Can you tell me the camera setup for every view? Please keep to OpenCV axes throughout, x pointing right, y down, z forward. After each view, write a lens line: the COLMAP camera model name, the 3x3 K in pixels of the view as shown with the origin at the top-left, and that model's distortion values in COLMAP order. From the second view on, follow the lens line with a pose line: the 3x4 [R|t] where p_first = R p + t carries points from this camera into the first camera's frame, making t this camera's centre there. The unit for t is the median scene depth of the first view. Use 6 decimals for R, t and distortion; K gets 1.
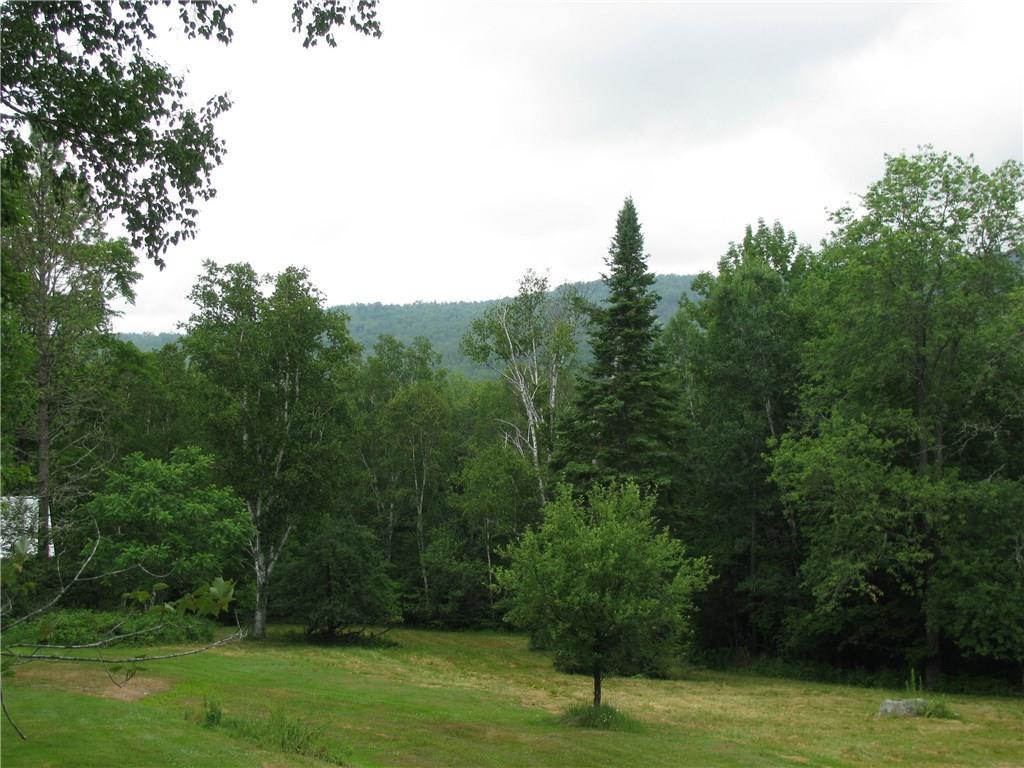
lens RADIAL K [[1593.1, 0, 512.0], [0, 1593.1, 384.0], [0, 0, 1]] dist [-0.126413, 0.455818]
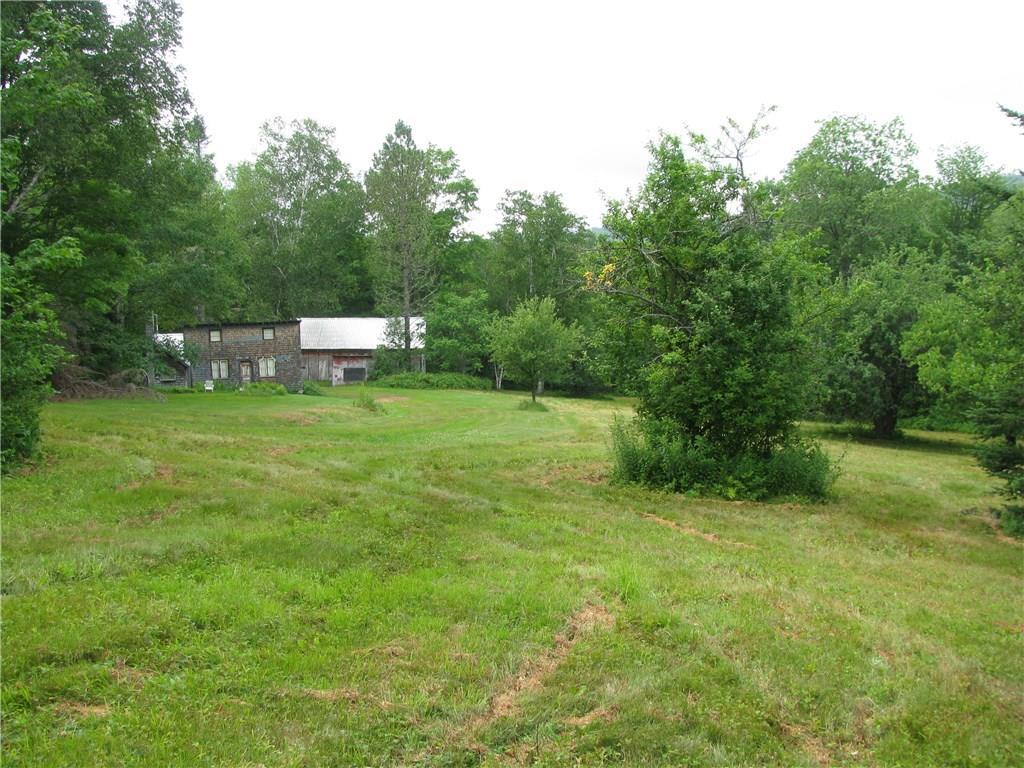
lens RADIAL K [[1087.1, 0, 512.0], [0, 1087.1, 384.0], [0, 0, 1]] dist [-0.216394, 0.261641]
pose [[0.930711, 0.020249, -0.365195, 0.340278], [0.022184, 0.993503, 0.111623, 0.008593], [0.365082, -0.111990, 0.924215, -0.221938]]
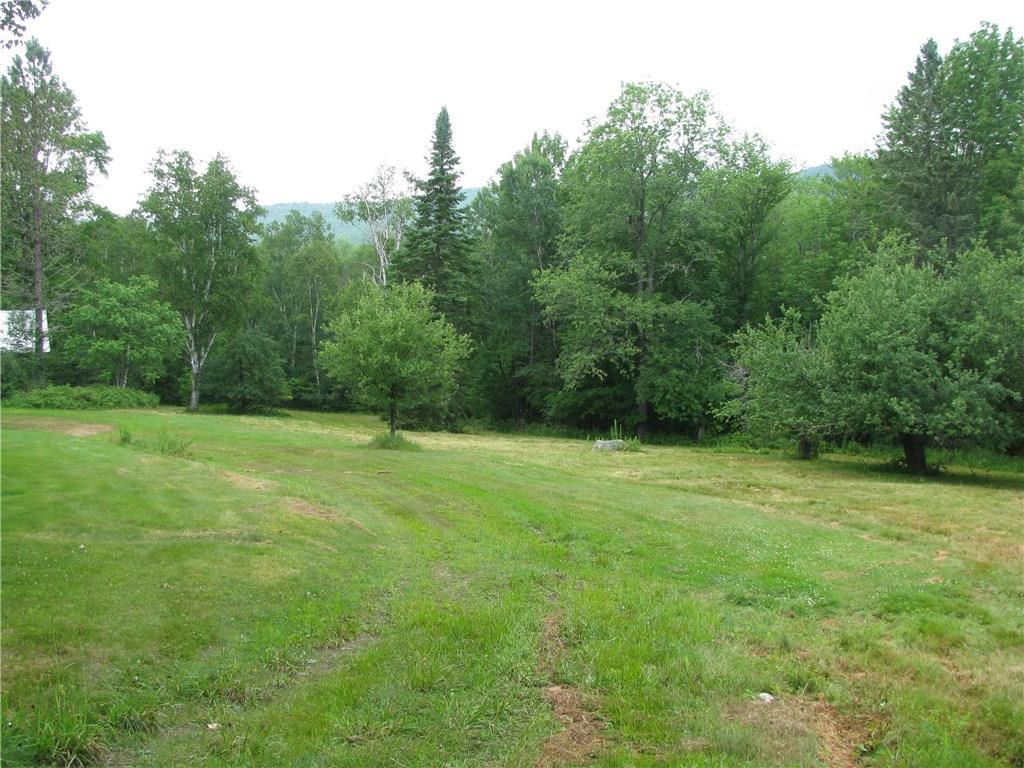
lens RADIAL K [[1087.1, 0, 512.0], [0, 1087.1, 384.0], [0, 0, 1]] dist [-0.216394, 0.261641]
pose [[0.994509, 0.010615, 0.104108, 0.035428], [-0.022318, 0.993468, 0.111909, 0.024803], [-0.102240, -0.113618, 0.988250, 0.003220]]
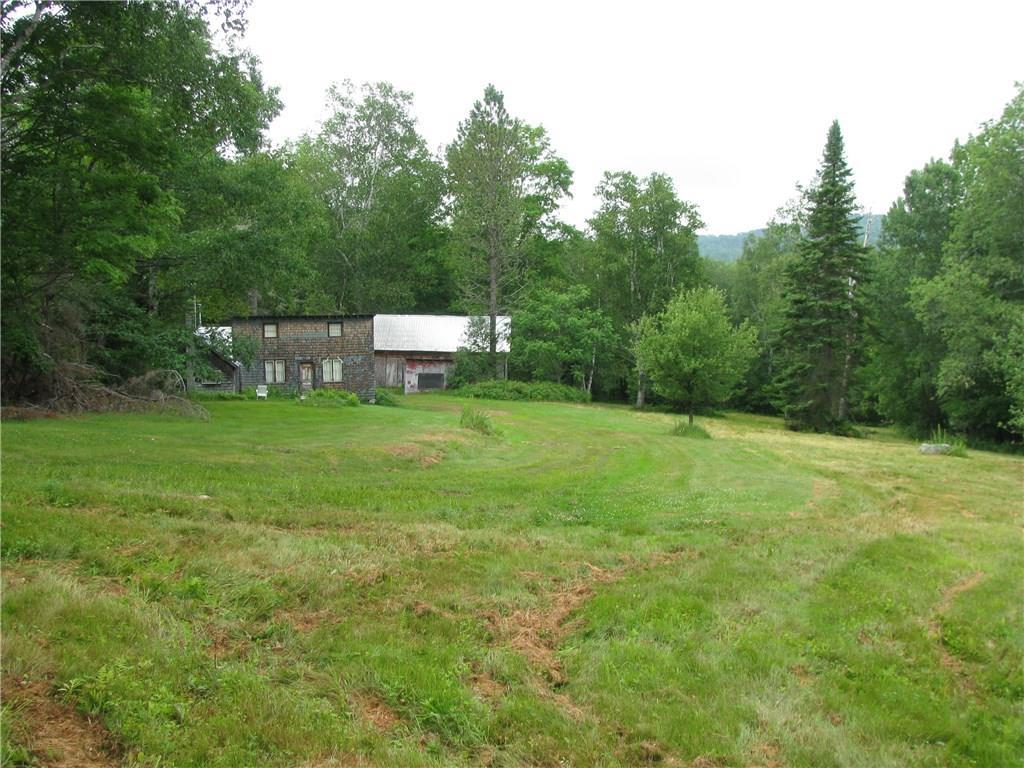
lens RADIAL K [[1087.1, 0, 512.0], [0, 1087.1, 384.0], [0, 0, 1]] dist [-0.216394, 0.261641]
pose [[0.915077, 0.040140, -0.401277, 0.200634], [0.002403, 0.994474, 0.104957, 0.026153], [0.403272, -0.097008, 0.909924, -0.052279]]
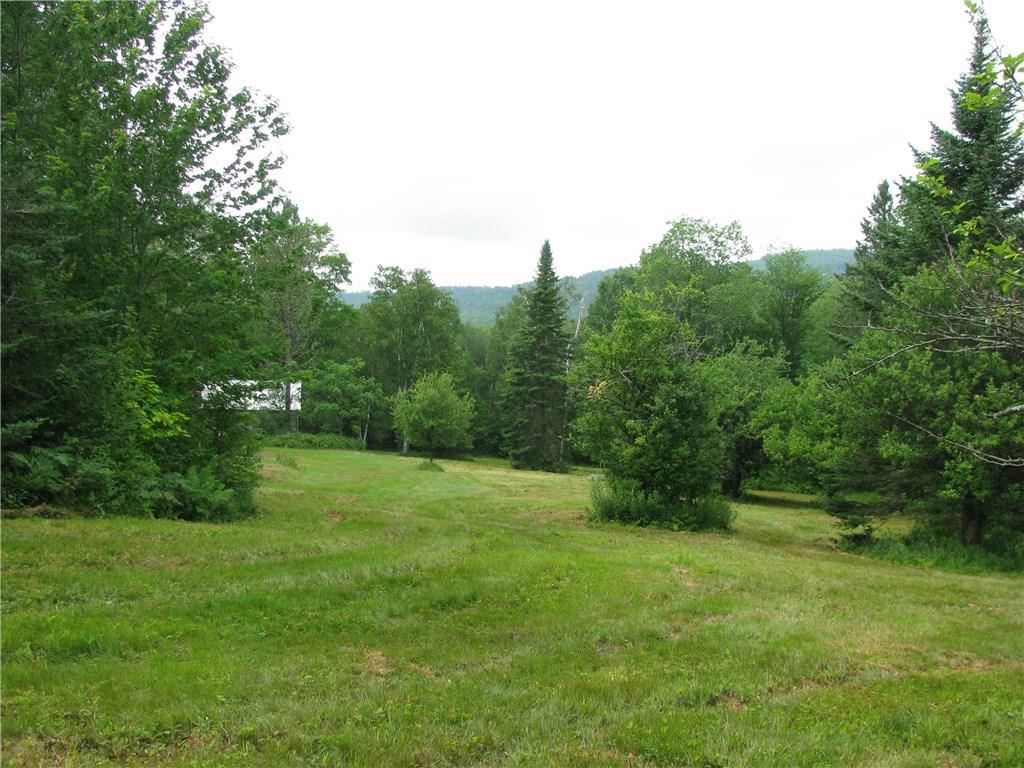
lens RADIAL K [[1087.4, 0, 532.0], [0, 1087.4, 386.2], [0, 0, 1]] dist [-0.215405, 0.236249]
pose [[0.981447, 0.022911, -0.190357, 0.318828], [-0.011521, 0.998088, 0.060730, -0.012652], [0.191385, -0.057411, 0.979835, -0.374103]]
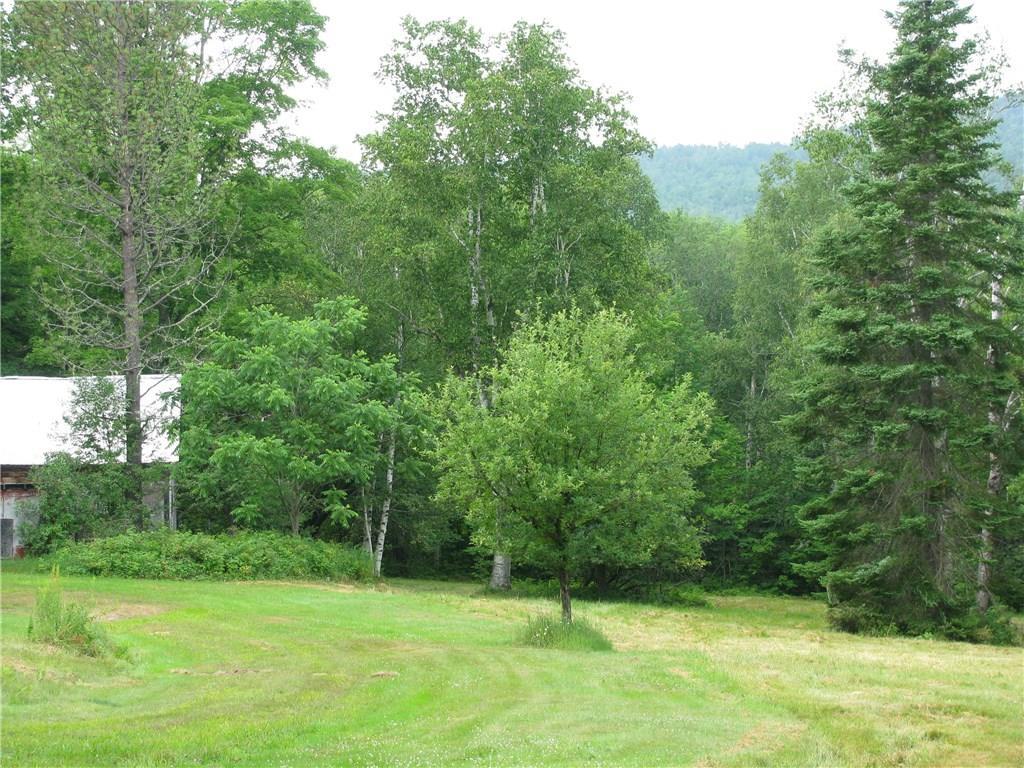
lens RADIAL K [[2803.9, 0, 512.0], [0, 2803.9, 384.0], [0, 0, 1]] dist [0.127895, 0.413712]
pose [[0.951908, -0.003215, -0.306367, 0.254225], [0.020070, 0.998452, 0.051881, 0.017983], [0.305726, -0.055534, 0.950499, -0.126632]]
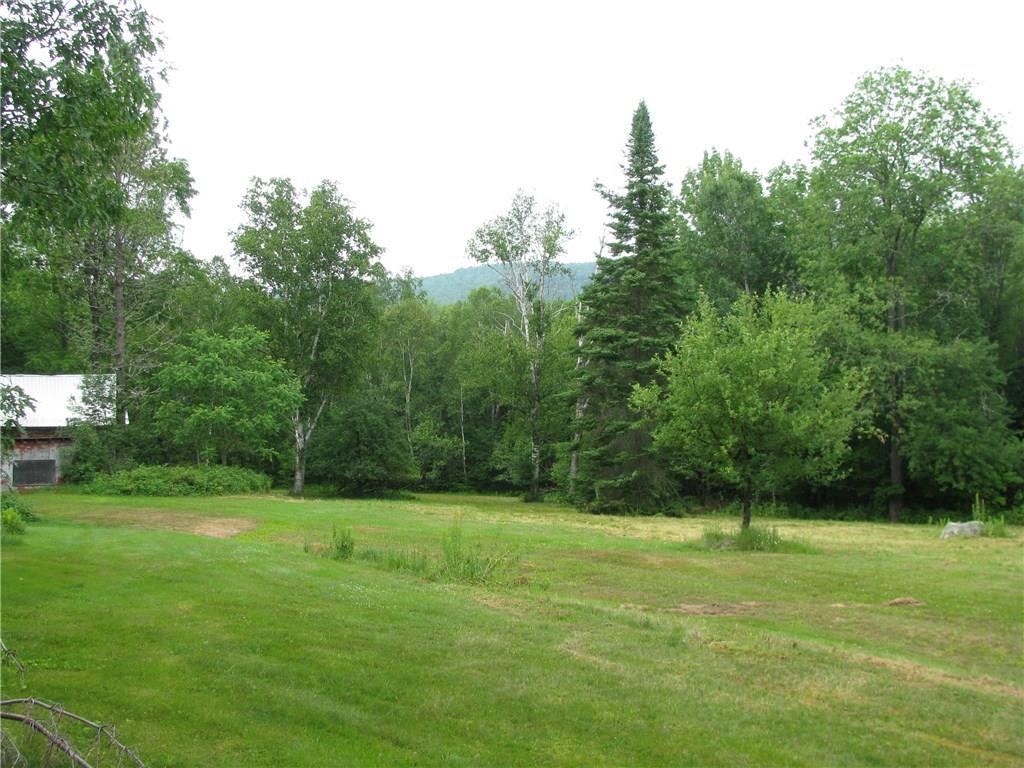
lens RADIAL K [[1087.1, 0, 512.0], [0, 1087.1, 384.0], [0, 0, 1]] dist [-0.216394, 0.261641]
pose [[0.996588, -0.004795, 0.082402, -0.082984], [0.001273, 0.999085, 0.042750, 0.053793], [-0.082531, -0.042499, 0.995682, 0.229163]]
